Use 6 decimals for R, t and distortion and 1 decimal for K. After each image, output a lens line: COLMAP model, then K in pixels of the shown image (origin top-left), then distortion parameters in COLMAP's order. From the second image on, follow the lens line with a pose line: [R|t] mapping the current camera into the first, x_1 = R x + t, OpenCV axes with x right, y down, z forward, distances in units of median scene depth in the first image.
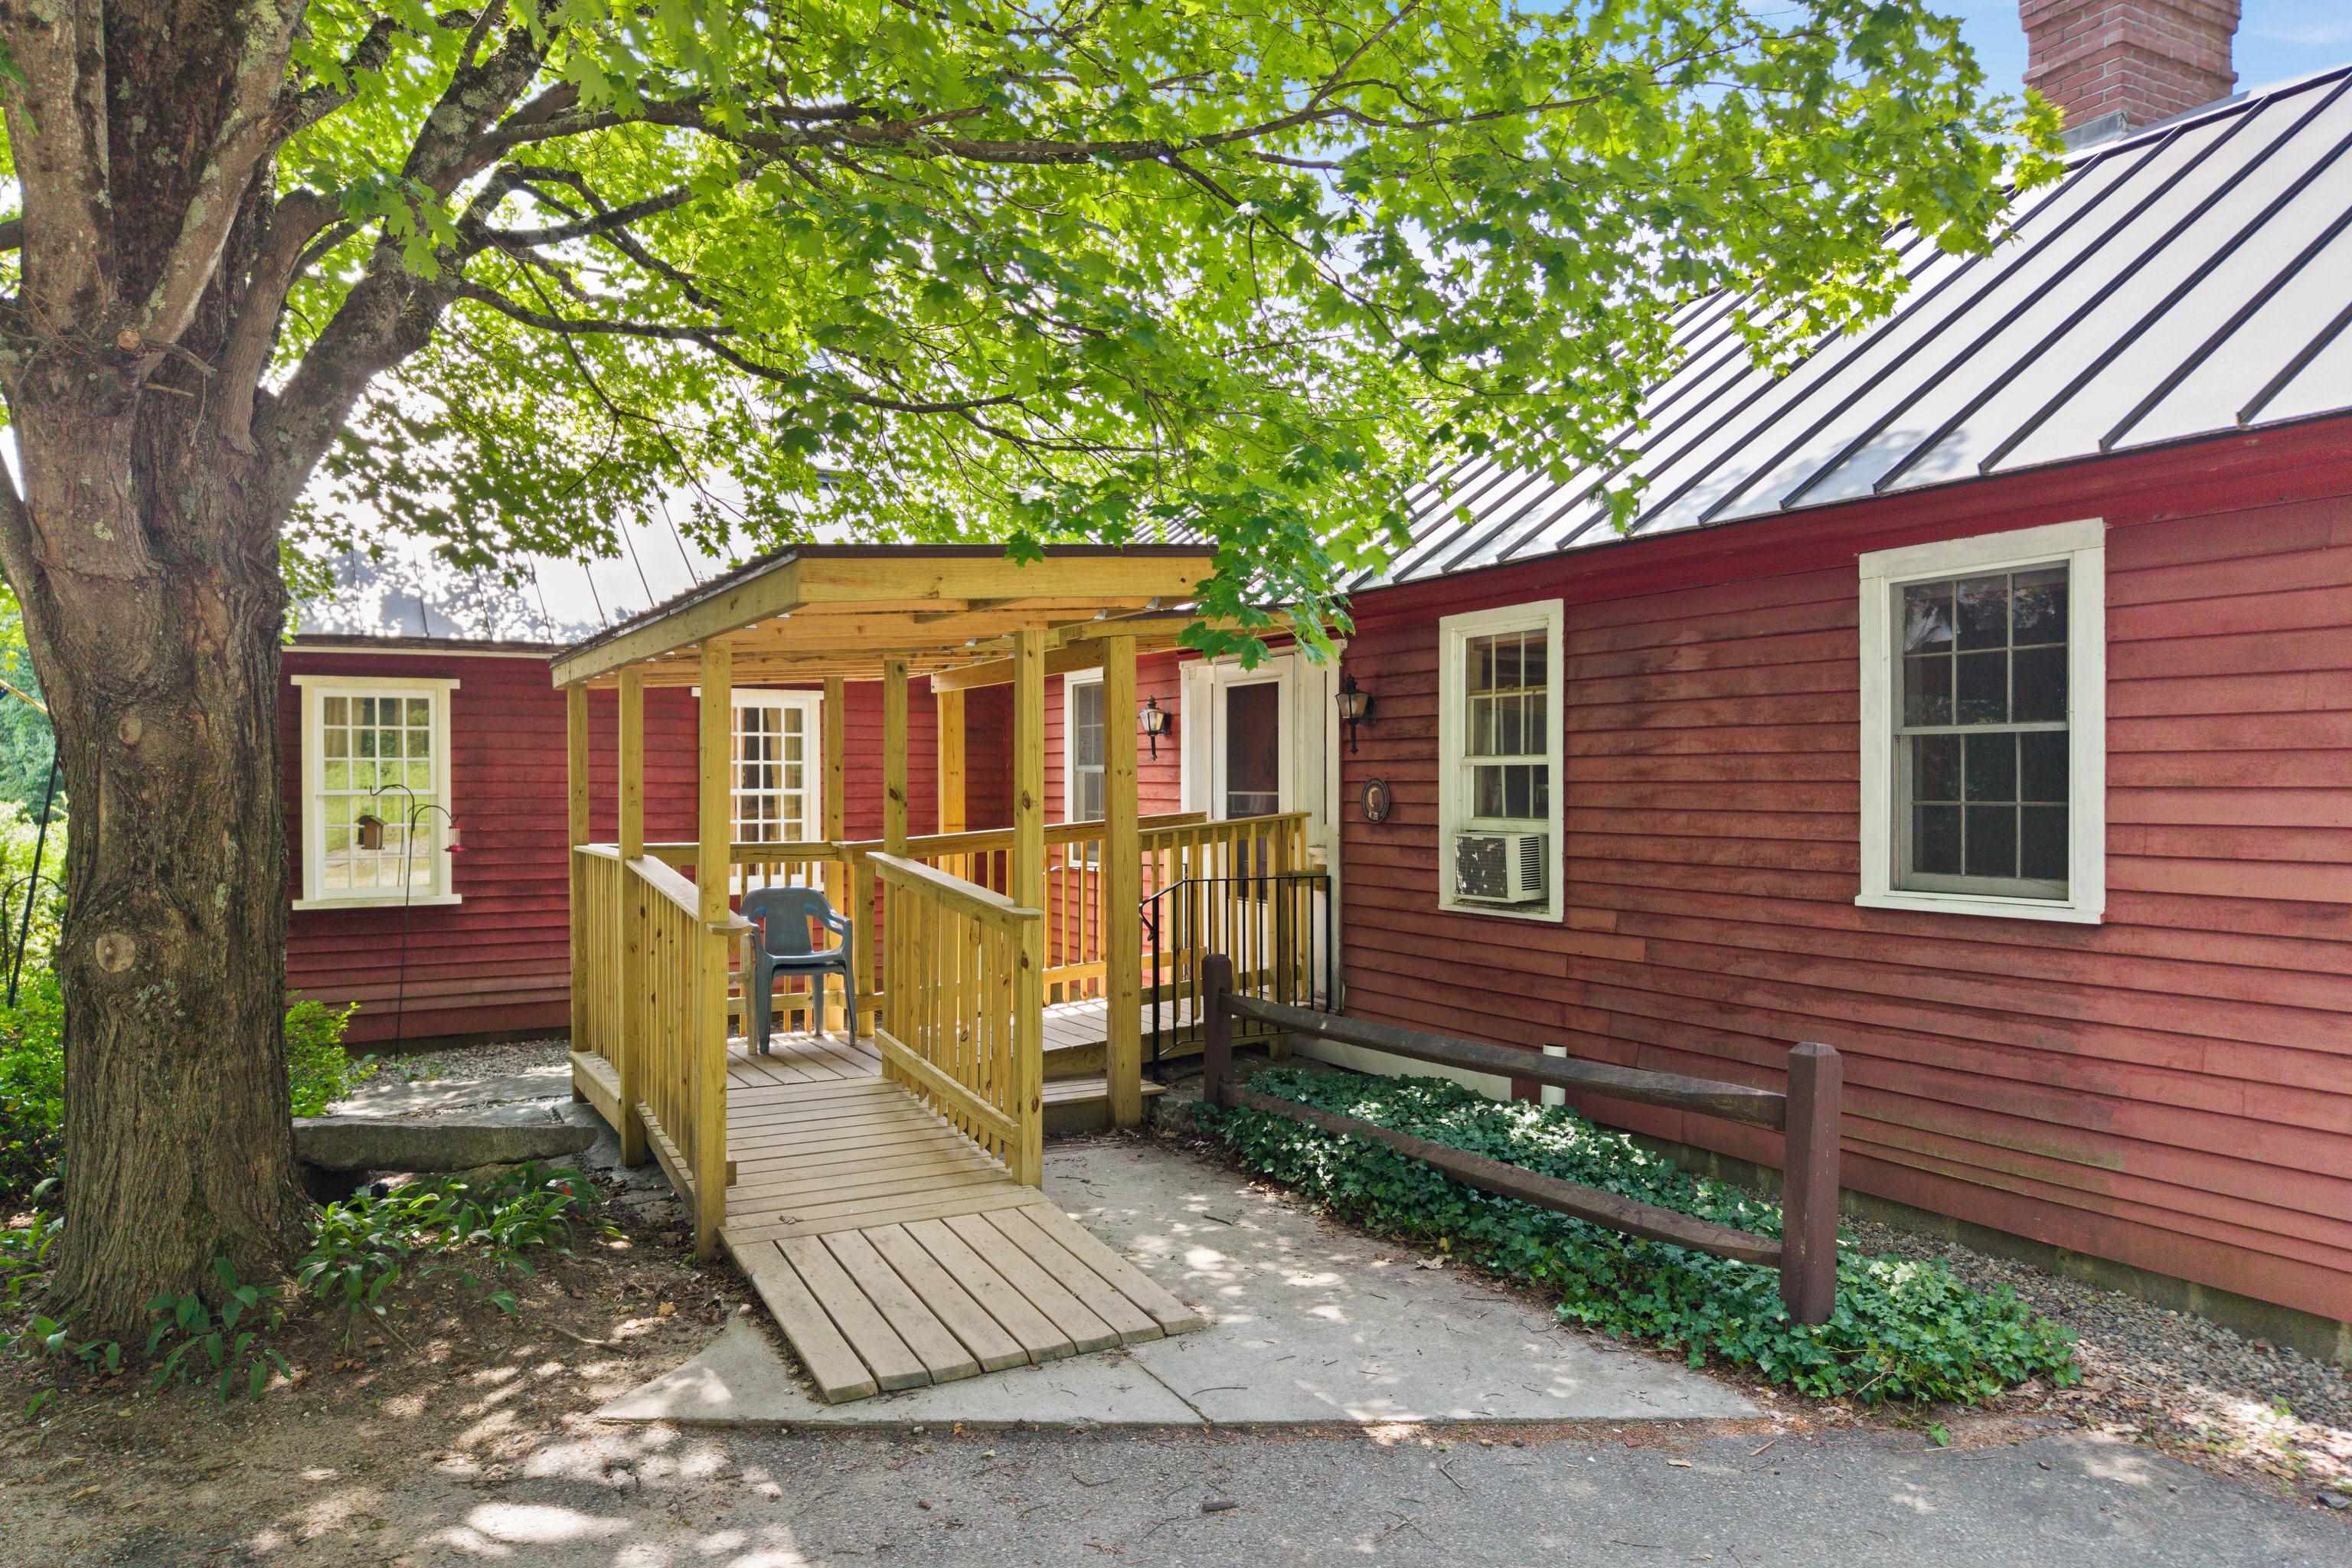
lens RADIAL K [[1577.0, 0, 1174.9], [0, 1577.0, 780.9], [0, 0, 1]] dist [0.021061, -0.002684]
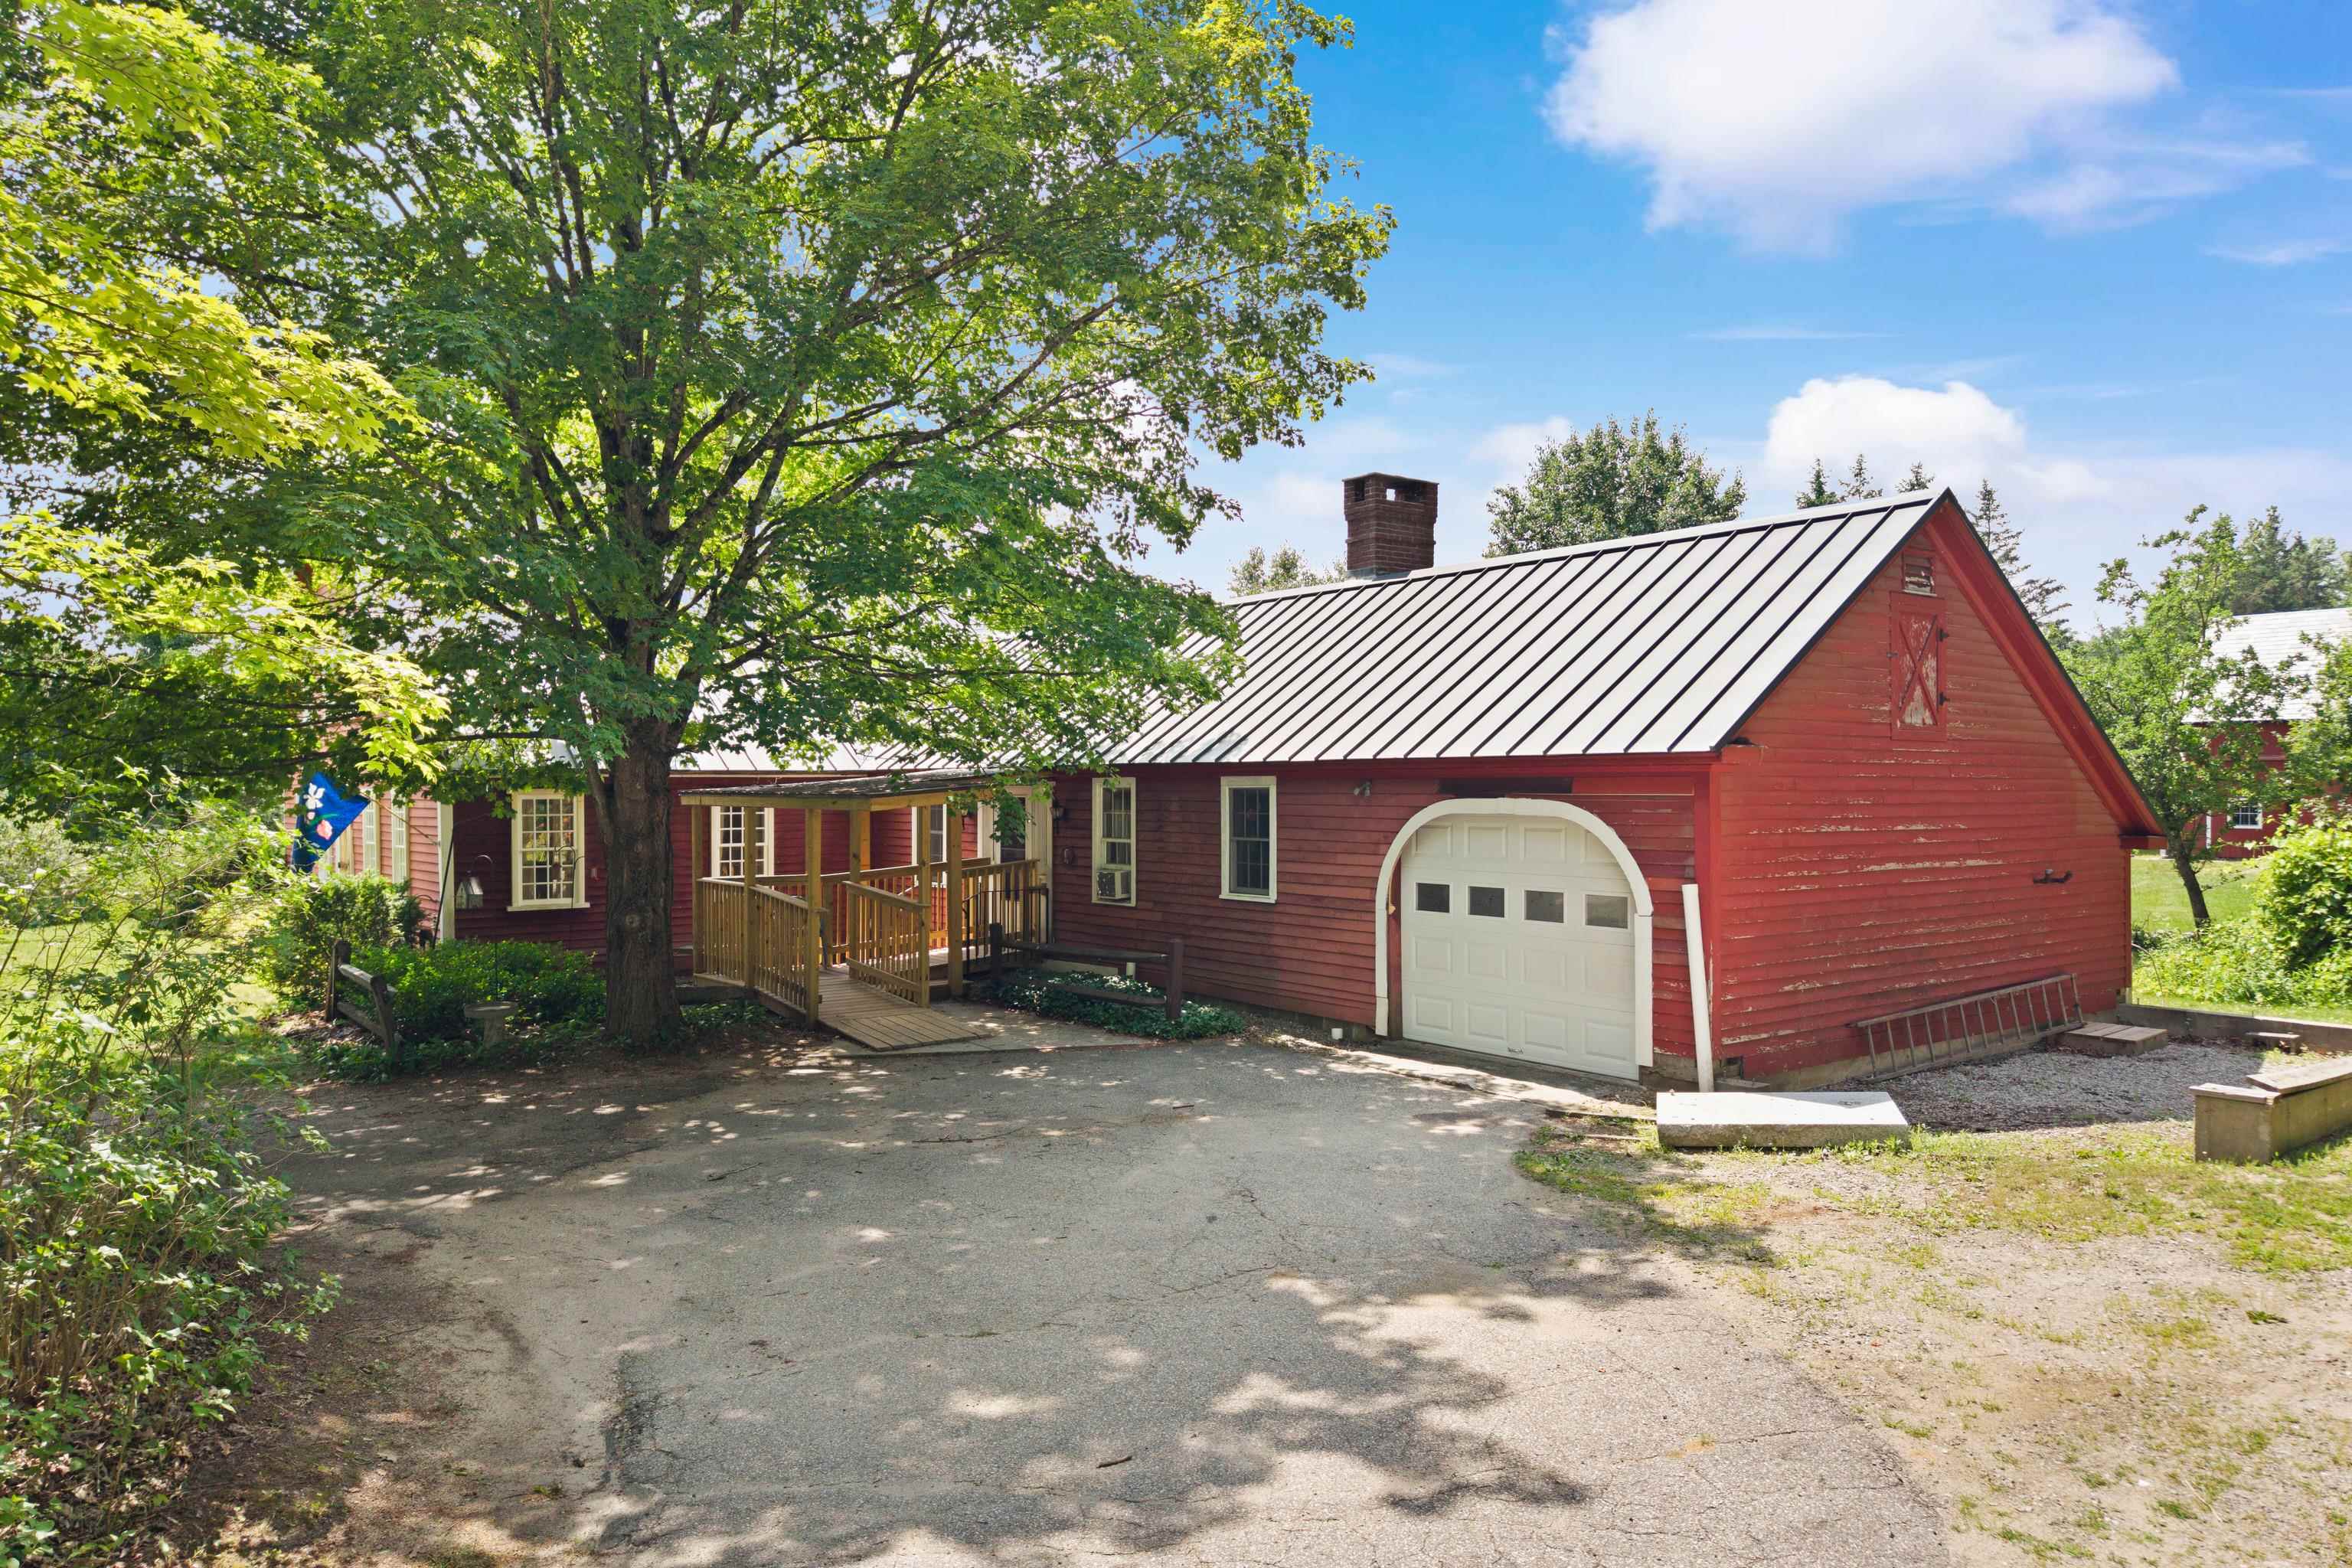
lens RADIAL K [[1577.0, 0, 1189.5], [0, 1577.0, 783.7], [0, 0, 1]] dist [0.021061, -0.002684]
pose [[0.988594, 0.000169, 0.150608, -0.041544], [0.000227, 0.999997, -0.002608, -0.090000], [-0.150608, 0.002613, 0.988590, -1.344522]]
